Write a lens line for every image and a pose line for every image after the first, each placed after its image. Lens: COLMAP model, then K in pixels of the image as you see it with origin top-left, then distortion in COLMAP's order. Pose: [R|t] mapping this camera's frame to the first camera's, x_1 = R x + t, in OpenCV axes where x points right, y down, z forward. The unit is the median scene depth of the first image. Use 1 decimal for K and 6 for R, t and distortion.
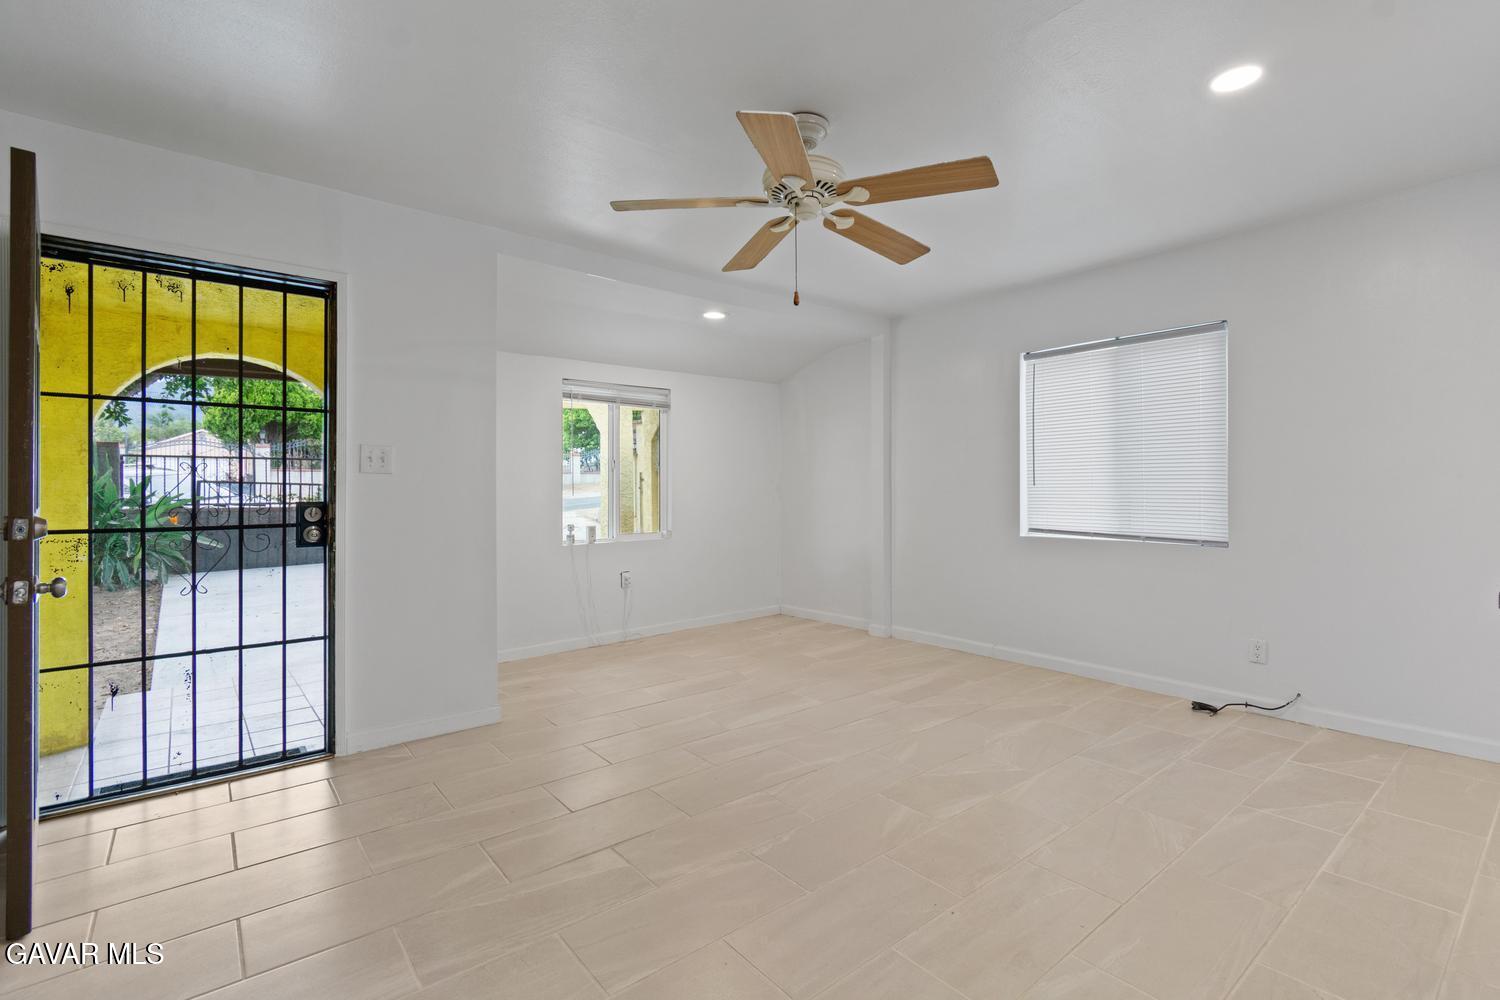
lens RADIAL K [[681.9, 0, 795.0], [0, 681.9, 491.8], [0, 0, 1]] dist [0.000214, -0.003449]
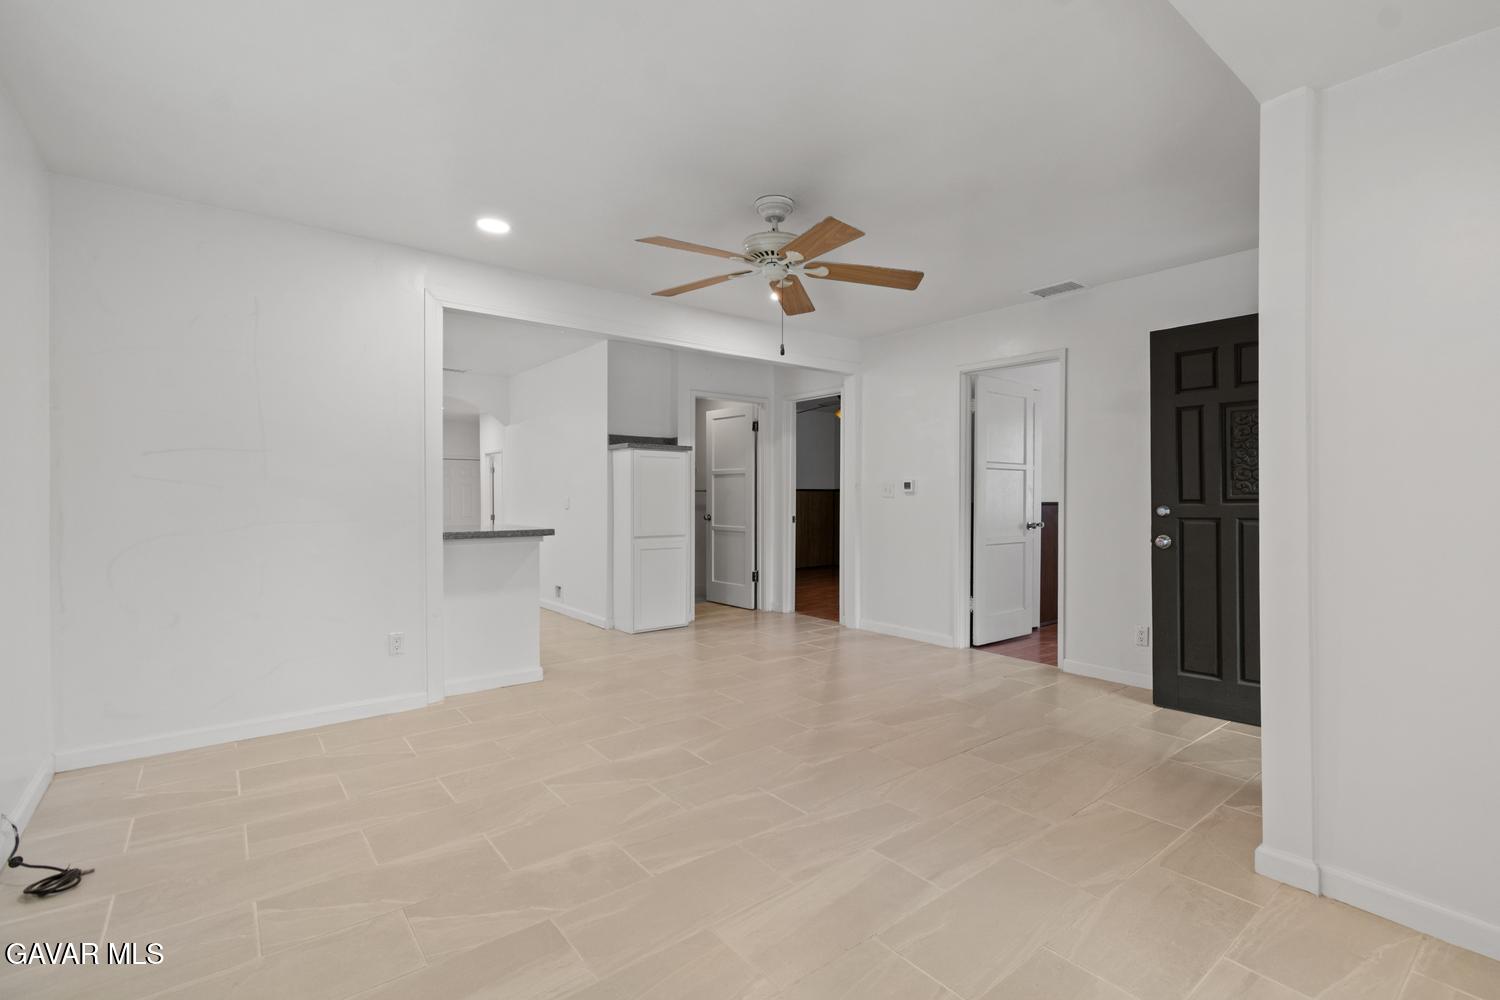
lens RADIAL K [[681.9, 0, 795.0], [0, 681.9, 491.8], [0, 0, 1]] dist [0.000214, -0.003449]
pose [[-0.999862, 0.006953, 0.015085, -0.030238], [0.007033, 0.999962, 0.005210, -0.008552], [-0.015048, 0.005316, -0.999873, 1.671288]]
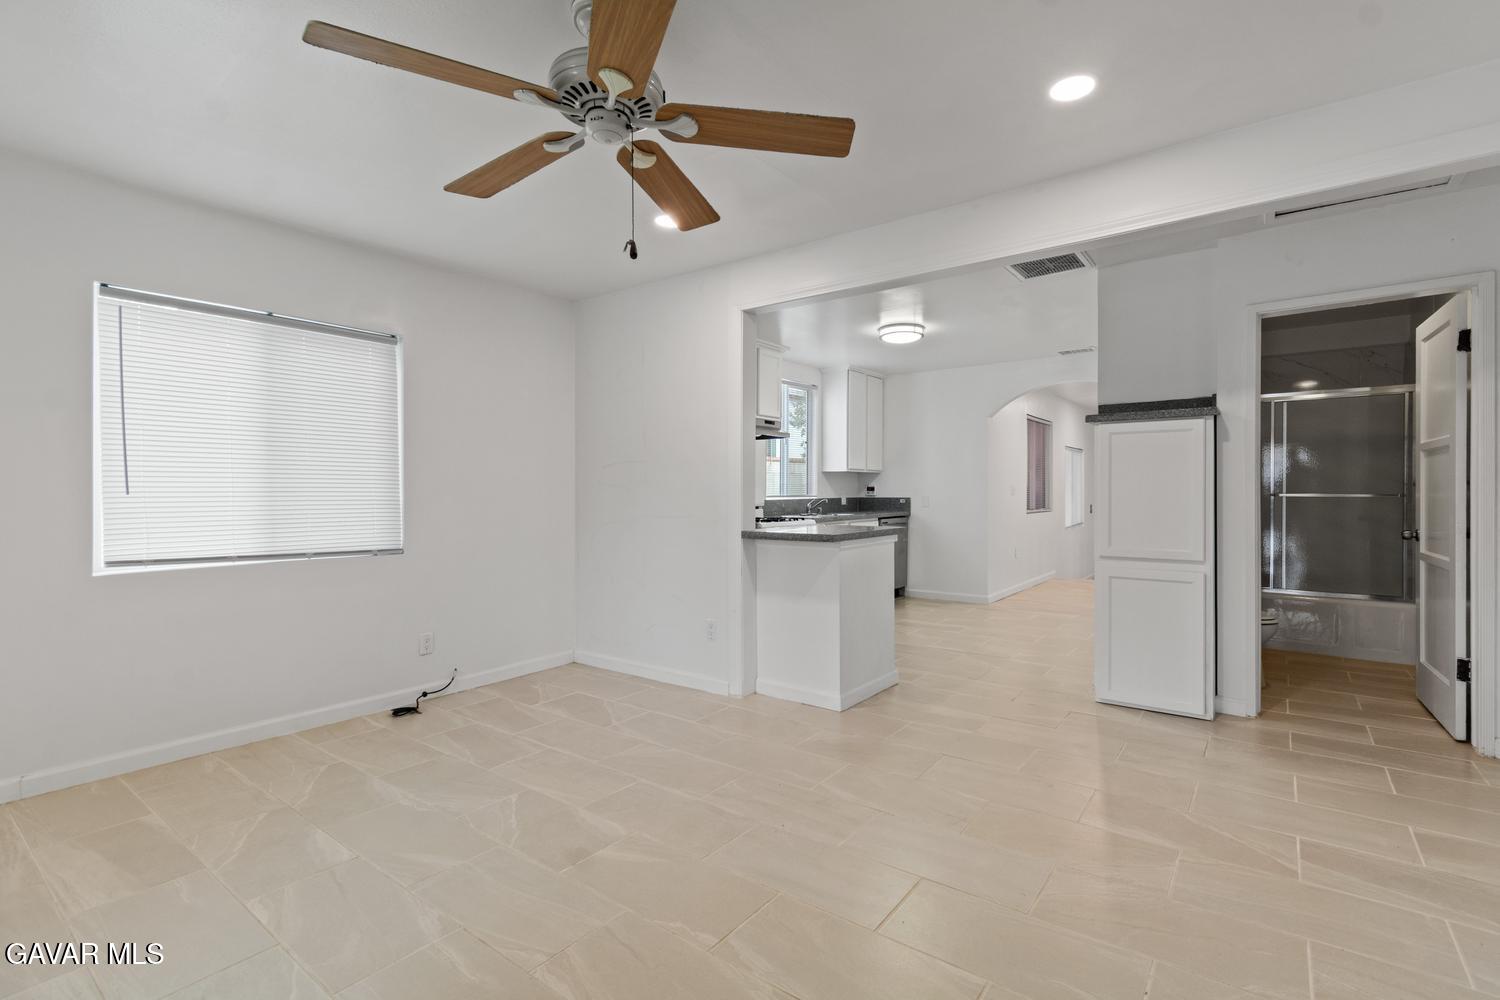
lens RADIAL K [[681.9, 0, 795.0], [0, 681.9, 491.8], [0, 0, 1]] dist [0.000214, -0.003449]
pose [[-0.238473, 0.006425, 0.971128, -0.573501], [0.015429, 0.999877, -0.002826, 0.000583], [-0.971026, 0.014309, -0.238543, 0.722241]]
